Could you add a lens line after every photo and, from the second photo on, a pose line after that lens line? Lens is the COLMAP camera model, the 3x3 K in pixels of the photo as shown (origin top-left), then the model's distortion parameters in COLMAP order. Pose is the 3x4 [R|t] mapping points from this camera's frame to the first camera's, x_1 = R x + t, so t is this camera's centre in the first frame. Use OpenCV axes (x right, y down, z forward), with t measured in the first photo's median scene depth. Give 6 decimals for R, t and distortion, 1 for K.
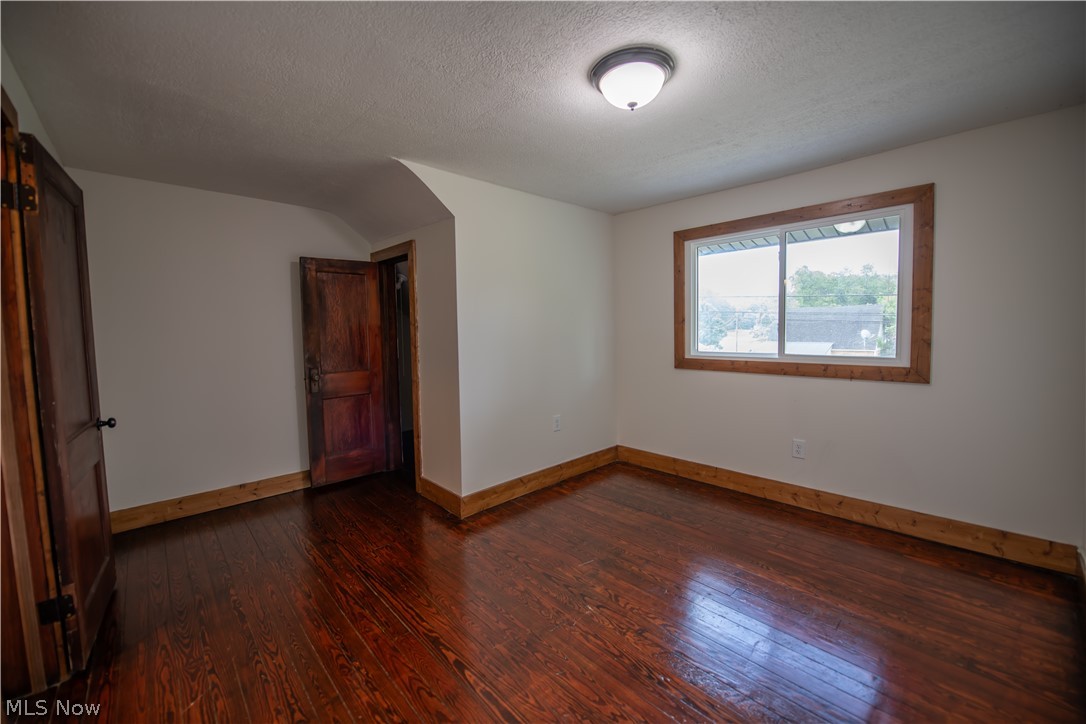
lens RADIAL K [[430.7, 0, 547.1], [0, 430.7, 358.4], [0, 0, 1]] dist [-0.016570, -0.001694]
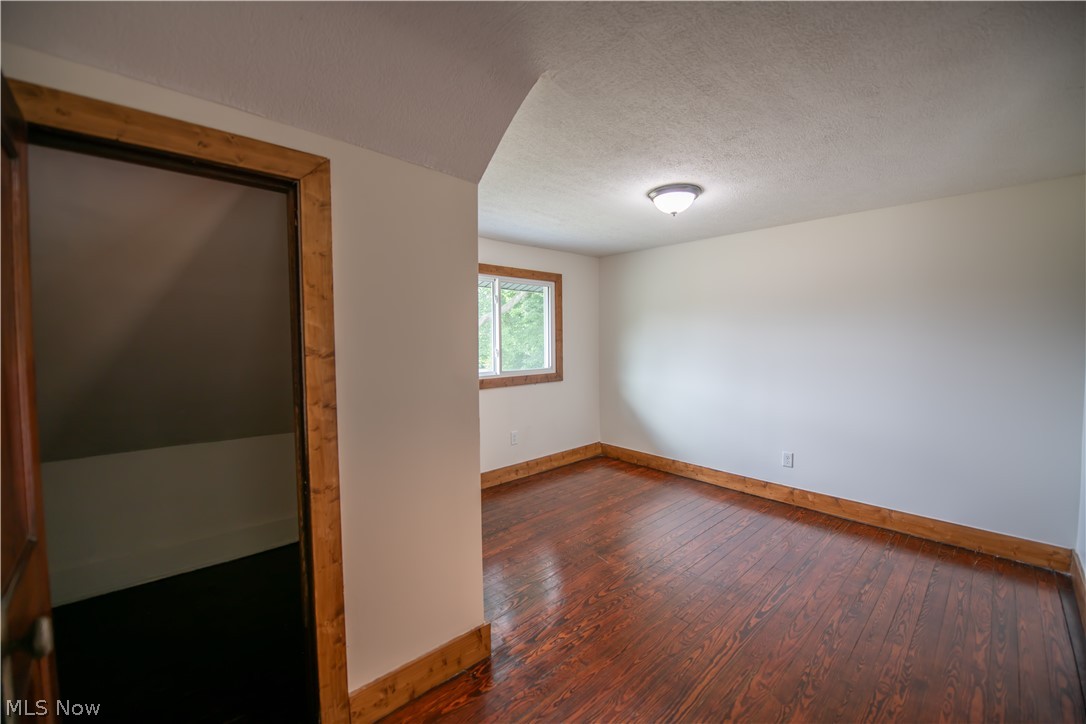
lens RADIAL K [[430.7, 0, 542.2], [0, 430.7, 359.2], [0, 0, 1]] dist [-0.016570, -0.001694]
pose [[0.016034, -0.031077, 0.999388, -1.000271], [0.083835, 0.996039, 0.029627, -0.097780], [-0.996351, 0.083309, 0.018576, 1.059207]]
